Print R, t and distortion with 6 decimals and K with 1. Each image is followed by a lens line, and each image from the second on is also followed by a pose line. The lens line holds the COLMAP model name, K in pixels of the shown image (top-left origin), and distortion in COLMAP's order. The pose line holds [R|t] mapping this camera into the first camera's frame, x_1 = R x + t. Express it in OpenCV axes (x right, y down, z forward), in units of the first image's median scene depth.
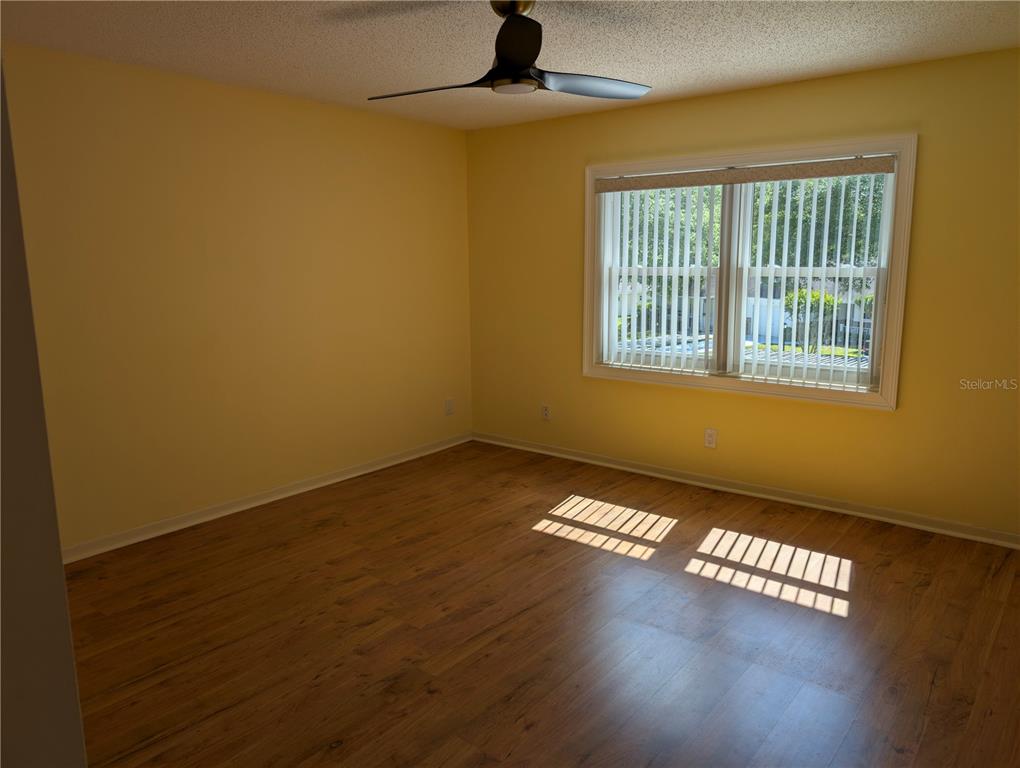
lens RADIAL K [[736.3, 0, 510.3], [0, 736.3, 384.3], [0, 0, 1]] dist [0.004089, 0.001008]
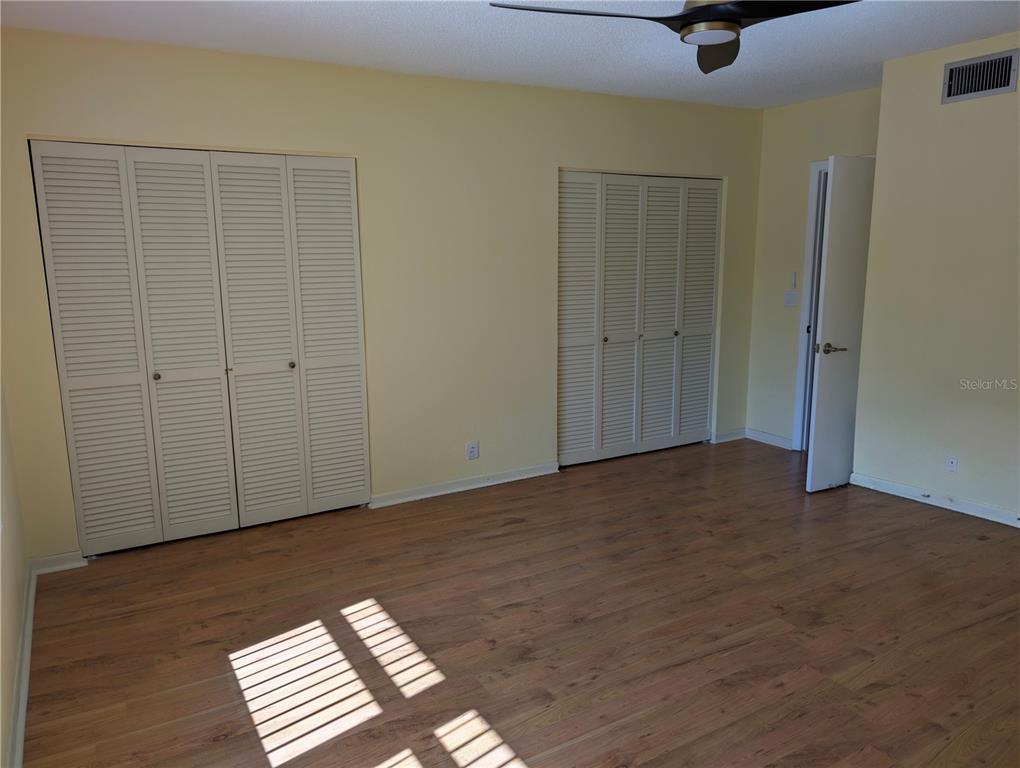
lens RADIAL K [[736.3, 0, 510.3], [0, 736.3, 384.3], [0, 0, 1]] dist [0.004089, 0.001008]
pose [[-0.940005, -0.042051, 0.338559, -0.067613], [0.078415, 0.939175, 0.334368, -0.286452], [-0.332027, 0.340856, -0.879531, 1.644320]]
